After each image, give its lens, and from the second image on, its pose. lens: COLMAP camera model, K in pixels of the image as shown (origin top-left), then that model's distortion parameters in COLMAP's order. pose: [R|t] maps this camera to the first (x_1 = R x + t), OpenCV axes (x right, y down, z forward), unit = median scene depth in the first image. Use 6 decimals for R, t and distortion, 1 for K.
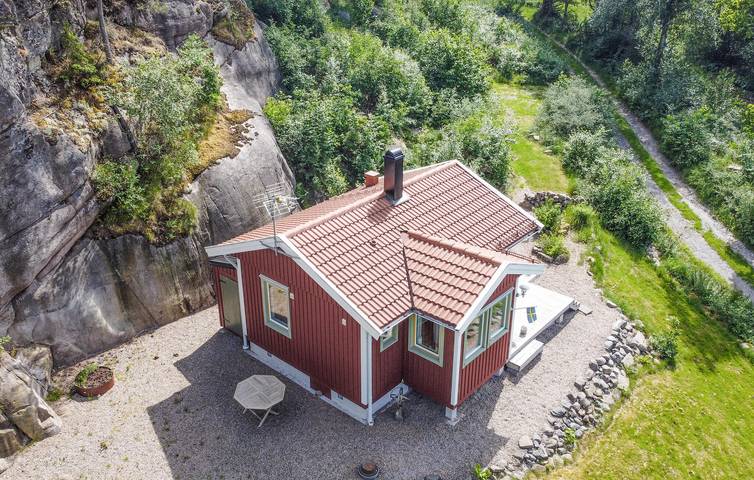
lens RADIAL K [[691.4, 0, 378.7], [0, 691.4, 219.5], [0, 0, 1]] dist [0.010527, 0.000475]
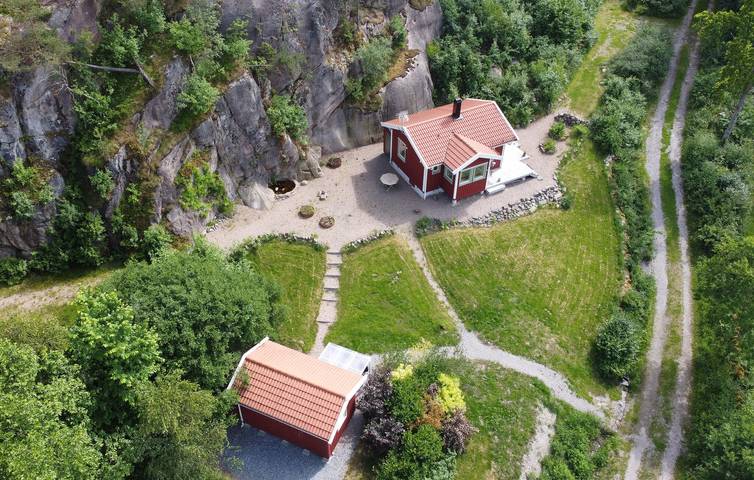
lens RADIAL K [[691.4, 0, 378.7], [0, 691.4, 219.5], [0, 0, 1]] dist [0.010527, 0.000475]
pose [[0.939226, 0.234847, -0.250403, 0.447692], [-0.161321, 0.945776, 0.281928, -0.321838], [0.303036, -0.224399, 0.926183, -1.398340]]
